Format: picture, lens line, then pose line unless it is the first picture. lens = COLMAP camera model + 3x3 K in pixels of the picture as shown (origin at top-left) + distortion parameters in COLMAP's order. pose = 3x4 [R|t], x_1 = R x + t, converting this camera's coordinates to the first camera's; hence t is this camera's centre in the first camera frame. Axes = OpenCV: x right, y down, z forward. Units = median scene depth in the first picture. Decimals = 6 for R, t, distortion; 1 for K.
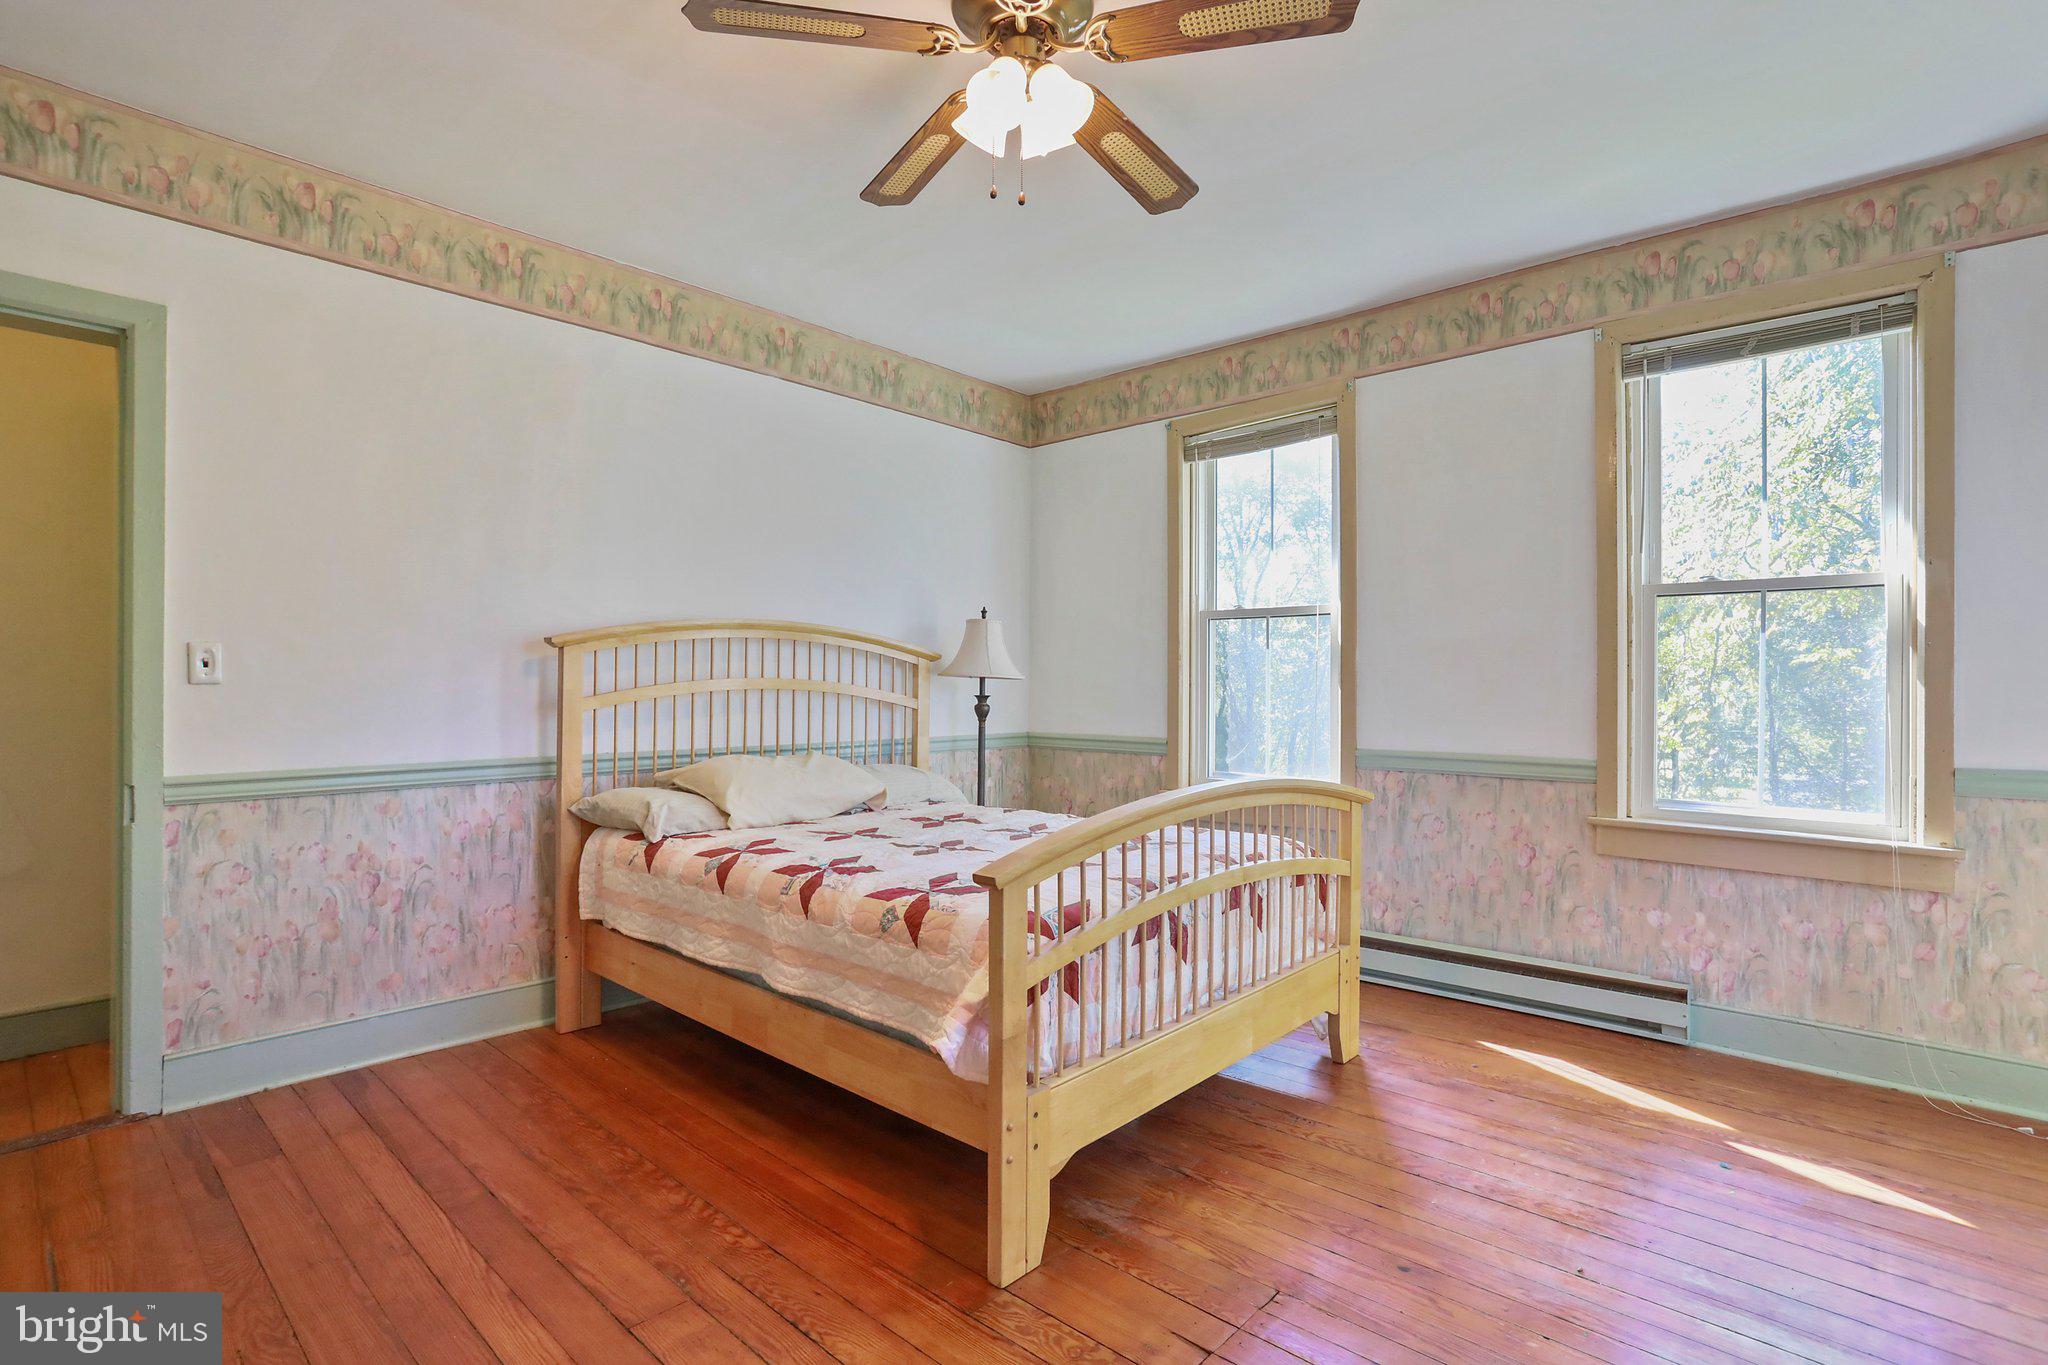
lens RADIAL K [[1014.3, 0, 1020.8], [0, 1014.3, 671.3], [0, 0, 1]] dist [-0.045483, 0.001037]
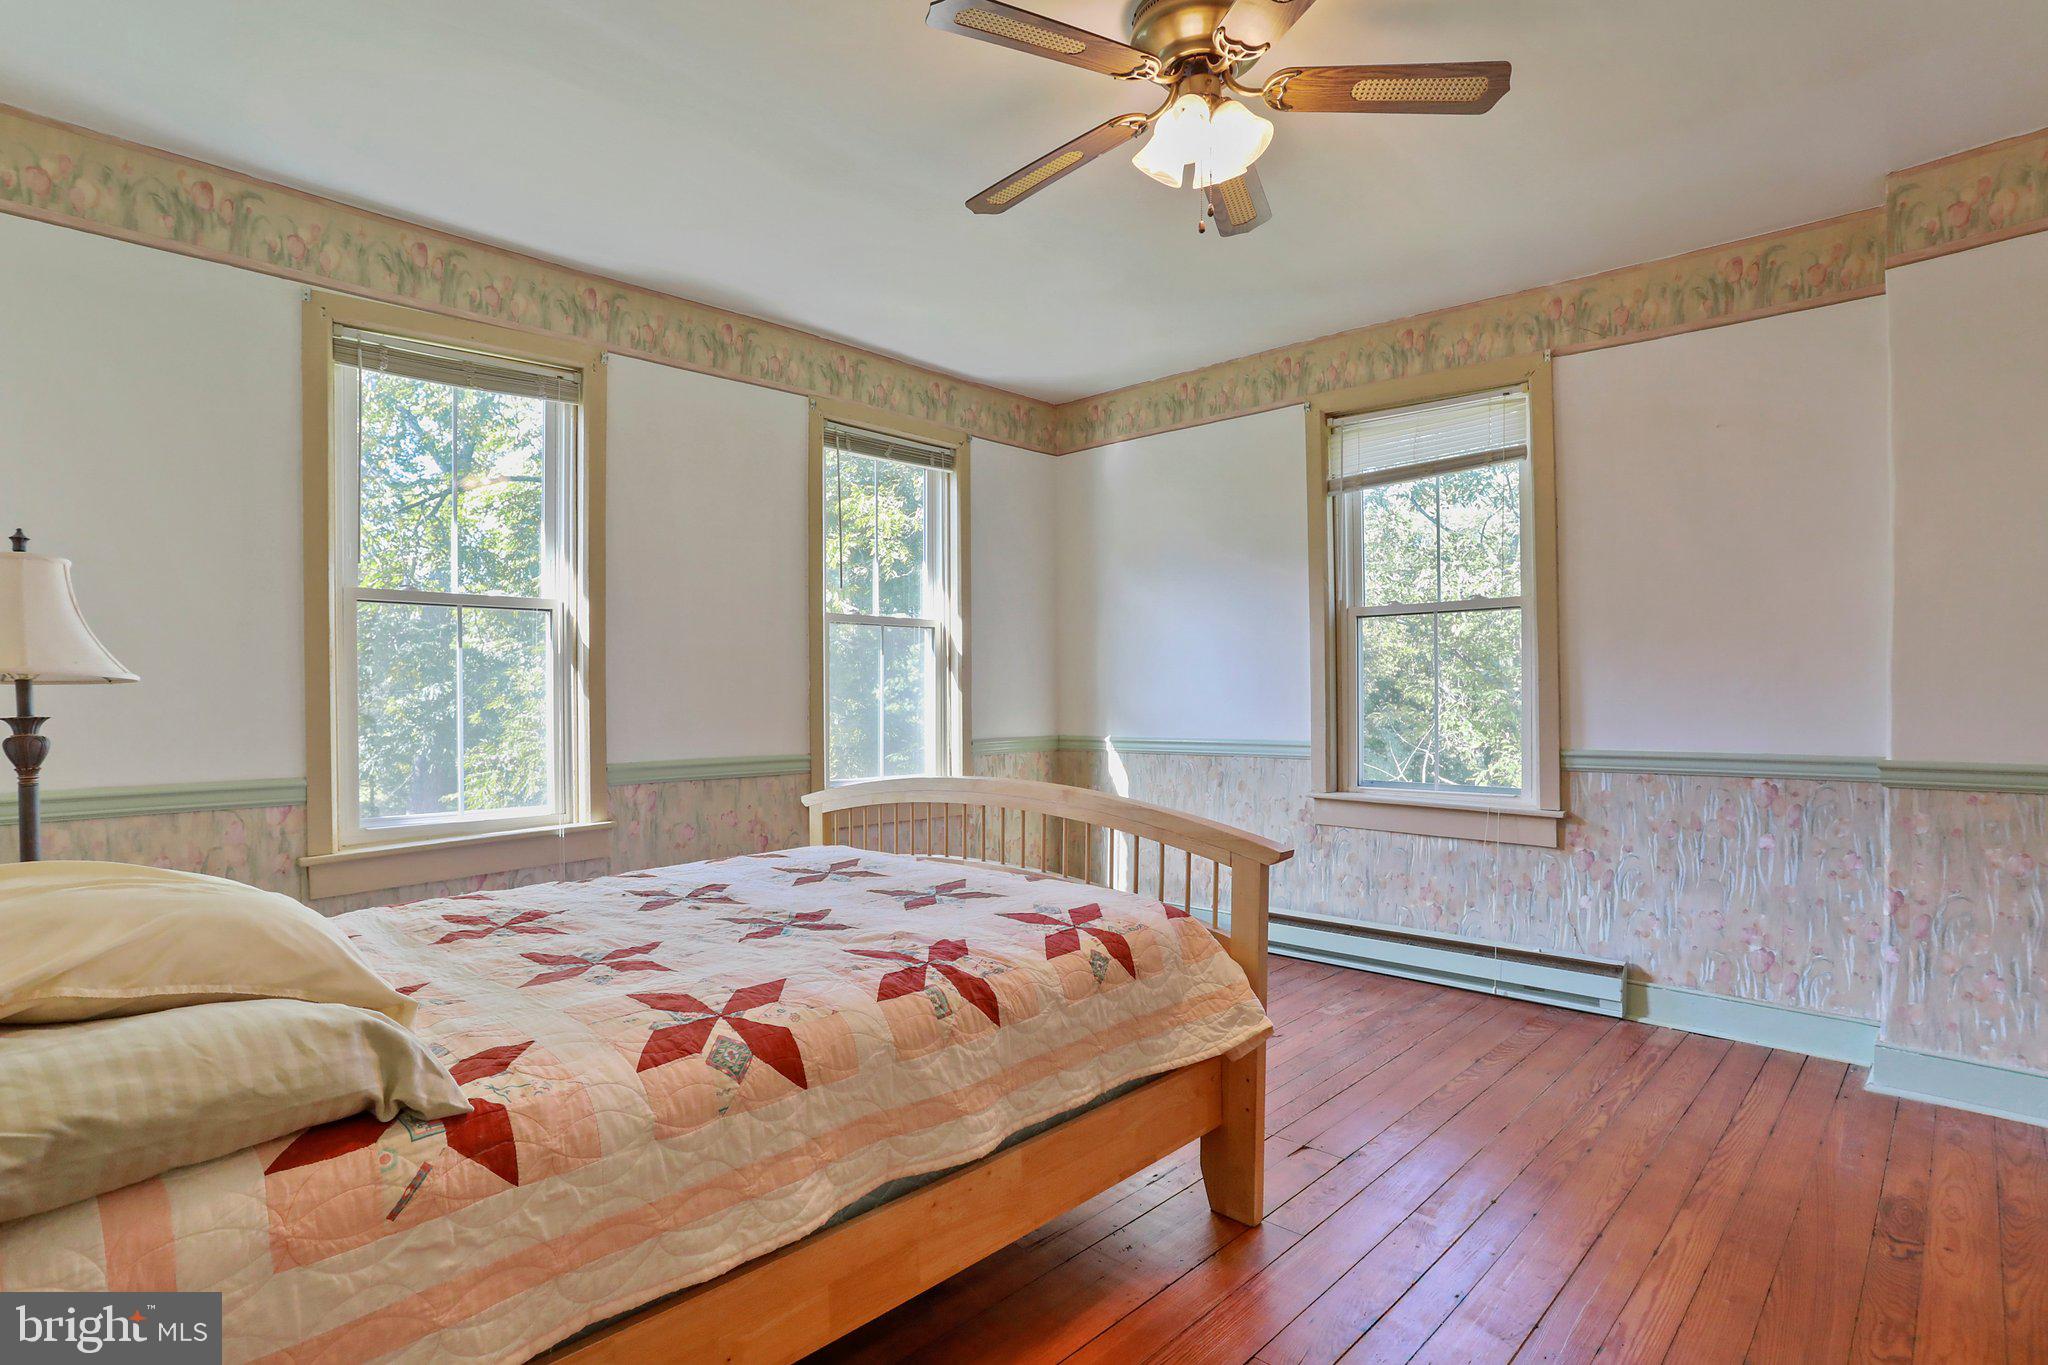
lens RADIAL K [[1039.0, 0, 1032.3], [0, 1039.0, 684.3], [0, 0, 1]] dist [-0.049788, -0.000143]
pose [[-0.005007, 0.007807, 0.999957, -0.605266], [-0.004228, 0.999960, -0.007828, 0.012058], [-0.999979, -0.004267, -0.004973, 0.650045]]
